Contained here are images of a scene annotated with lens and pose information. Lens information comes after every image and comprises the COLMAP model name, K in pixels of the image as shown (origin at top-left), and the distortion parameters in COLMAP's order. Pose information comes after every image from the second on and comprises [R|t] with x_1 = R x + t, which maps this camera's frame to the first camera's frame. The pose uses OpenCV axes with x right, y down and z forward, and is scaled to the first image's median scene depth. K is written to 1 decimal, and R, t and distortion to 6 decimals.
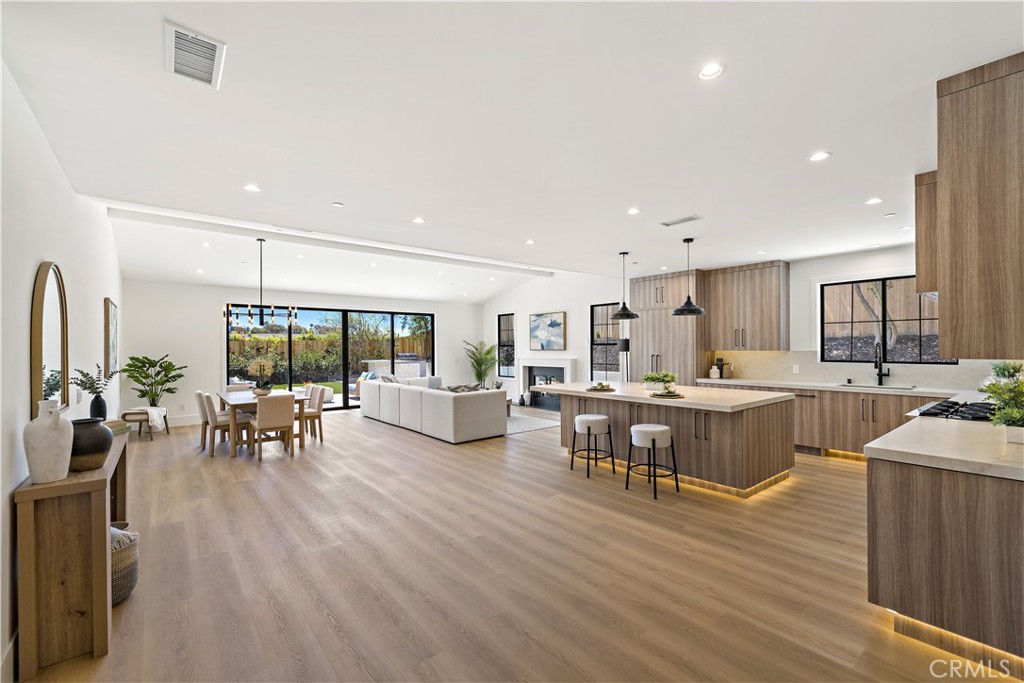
lens RADIAL K [[439.5, 0, 528.0], [0, 439.5, 347.5], [0, 0, 1]] dist [-0.000484, 0.002221]
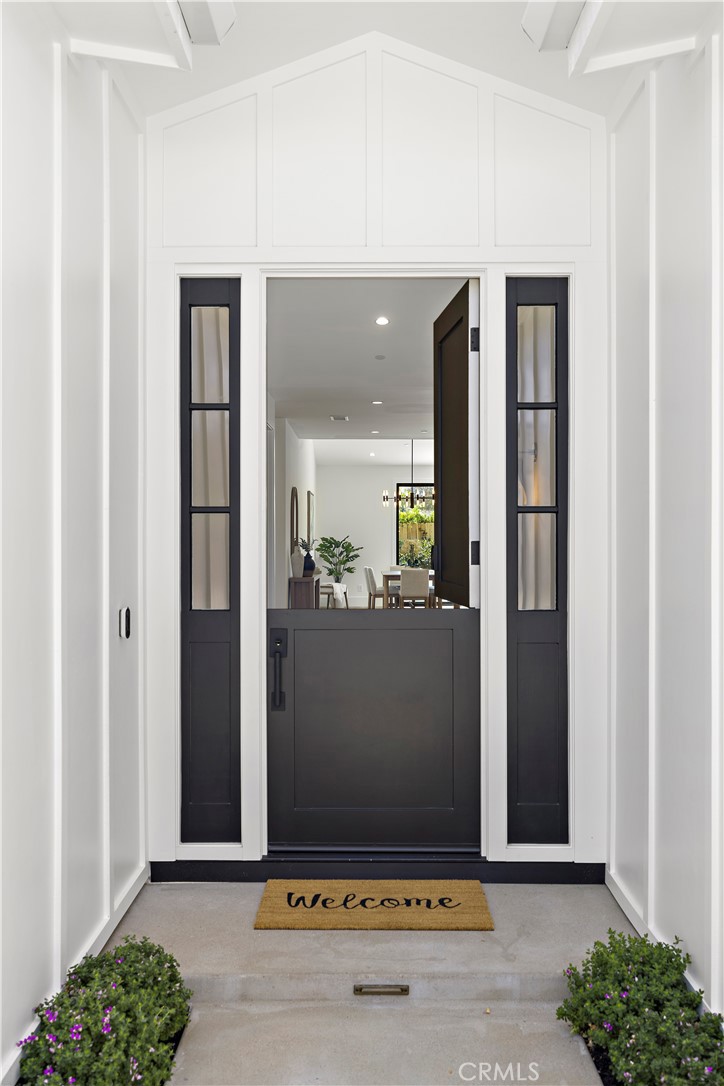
lens RADIAL K [[1078.6, 0, 353.5], [0, 1078.6, 538.9], [0, 0, 1]] dist [0.023263, 0.000000]
pose [[0.760392, 0.004245, -0.649451, 0.869742], [-0.002918, 0.999991, 0.003119, 0.015385], [0.649458, -0.000477, 0.760397, -0.957443]]
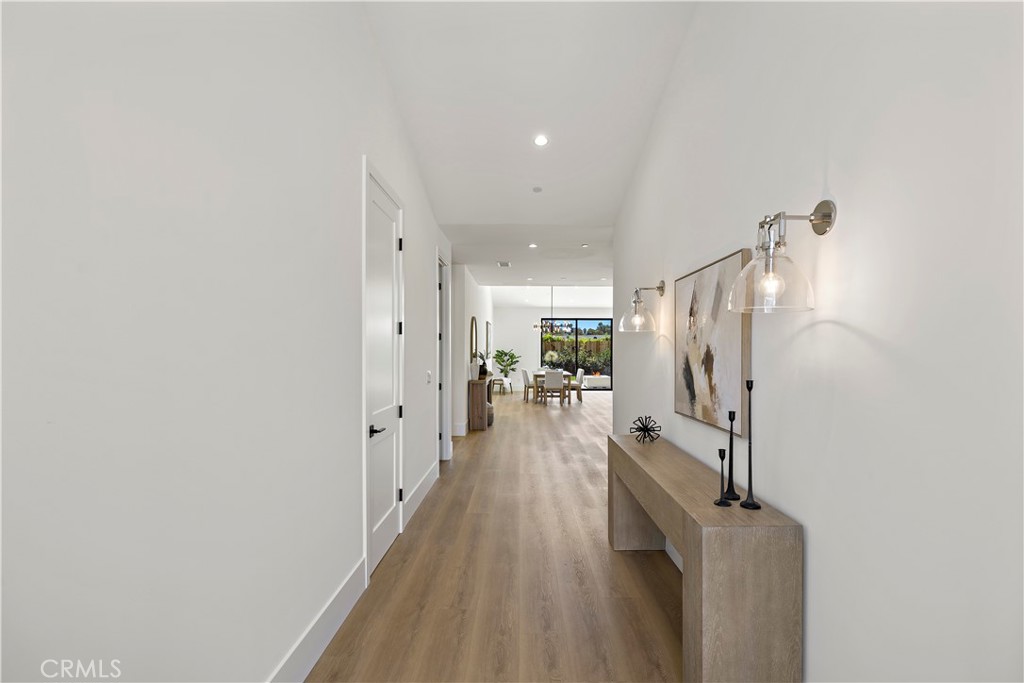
lens RADIAL K [[493.1, 0, 512.8], [0, 493.1, 347.0], [0, 0, 1]] dist [0.000050, -0.000001]
pose [[0.755189, 0.003629, -0.655497, 0.483116], [-0.005871, 0.999982, -0.001228, 0.009406], [0.655480, 0.004776, 0.755197, -0.497203]]
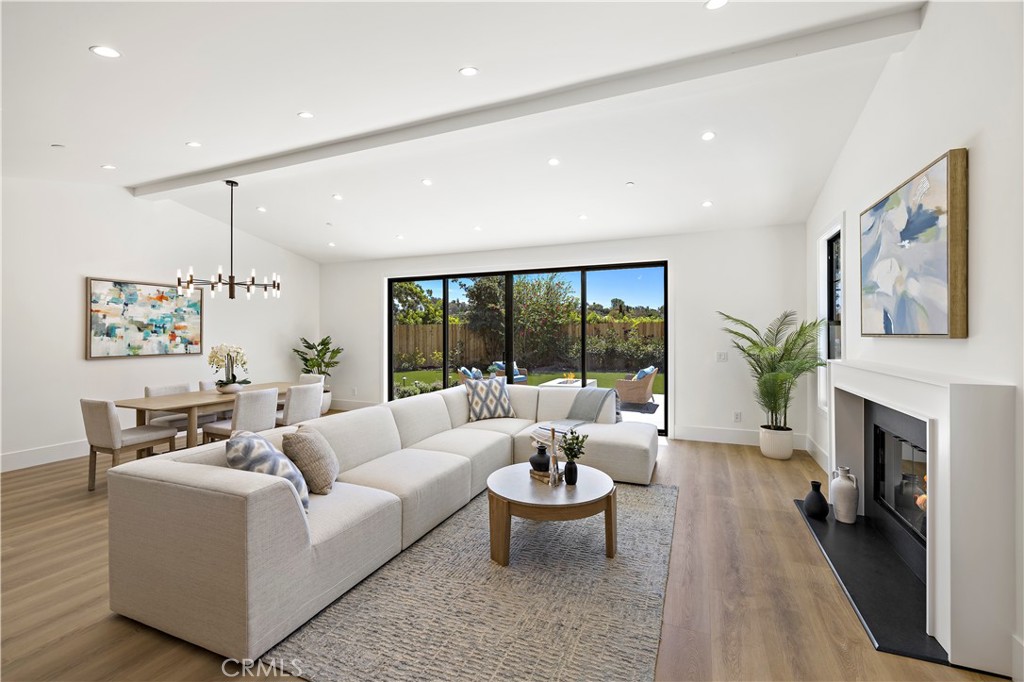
lens RADIAL K [[439.5, 0, 517.1], [0, 439.5, 330.5], [0, 0, 1]] dist [-0.000484, 0.002221]
pose [[0.450044, -0.001815, -0.893004, 0.227031], [0.000155, 0.999998, -0.001954, 0.003851], [0.893006, 0.000740, 0.450044, 0.948826]]
